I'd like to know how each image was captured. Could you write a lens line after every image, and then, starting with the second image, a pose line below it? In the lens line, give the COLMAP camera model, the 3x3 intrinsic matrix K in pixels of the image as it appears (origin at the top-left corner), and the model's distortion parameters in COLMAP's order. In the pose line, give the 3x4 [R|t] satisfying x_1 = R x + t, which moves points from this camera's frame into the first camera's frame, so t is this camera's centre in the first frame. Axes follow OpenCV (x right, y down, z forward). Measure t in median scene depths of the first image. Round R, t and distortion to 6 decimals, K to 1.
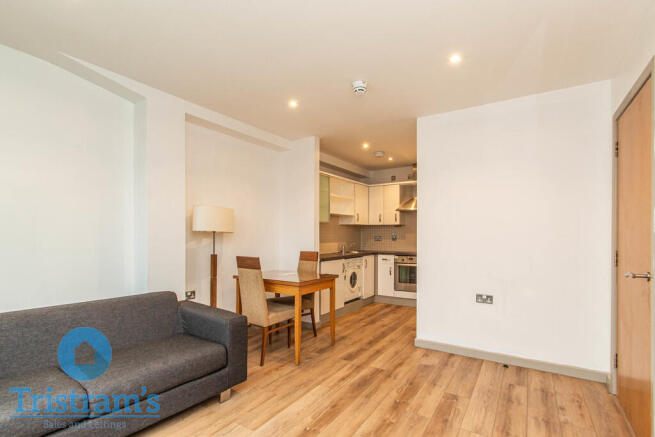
lens RADIAL K [[315.1, 0, 328.1], [0, 315.1, 236.3], [0, 0, 1]] dist [0.000513, 0.000113]
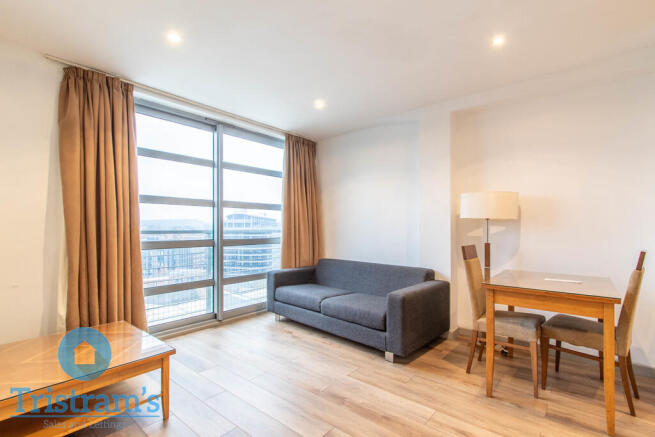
lens RADIAL K [[309.0, 0, 331.6], [0, 309.0, 225.2], [0, 0, 1]] dist [0.001734, 0.000260]
pose [[-0.115678, 0.006408, -0.993266, 0.701633], [-0.003424, 0.999971, 0.006850, 0.001579], [0.993281, 0.004193, -0.115653, 0.753896]]
